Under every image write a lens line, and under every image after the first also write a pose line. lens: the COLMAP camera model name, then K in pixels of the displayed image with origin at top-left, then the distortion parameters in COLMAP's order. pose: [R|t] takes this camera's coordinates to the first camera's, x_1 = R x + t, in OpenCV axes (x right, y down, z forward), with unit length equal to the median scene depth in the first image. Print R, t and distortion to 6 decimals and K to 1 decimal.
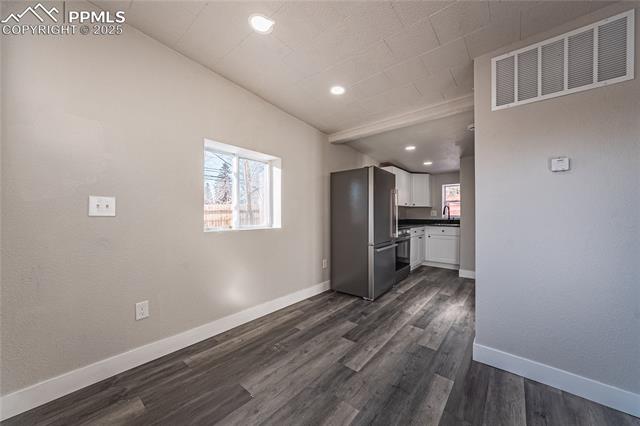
lens RADIAL K [[229.6, 0, 321.8], [0, 229.6, 215.3], [0, 0, 1]] dist [0.000107, -0.000024]
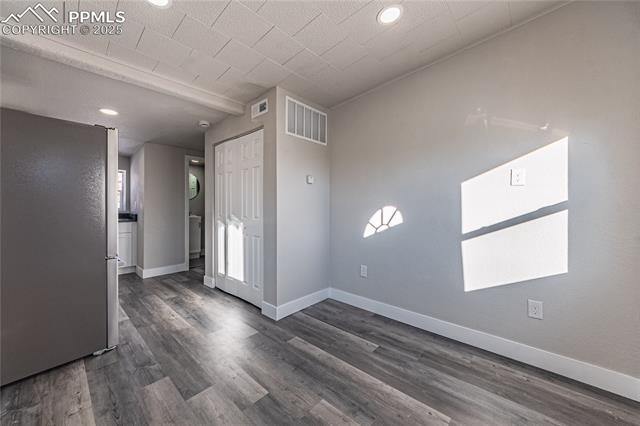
lens RADIAL K [[235.2, 0, 321.7], [0, 235.2, 209.4], [0, 0, 1]] dist [0.000900, 0.000139]
pose [[0.031462, -0.010948, 0.999445, -0.481163], [0.000245, 0.999940, 0.010945, -0.008020], [-0.999505, -0.000100, 0.031463, 0.526305]]
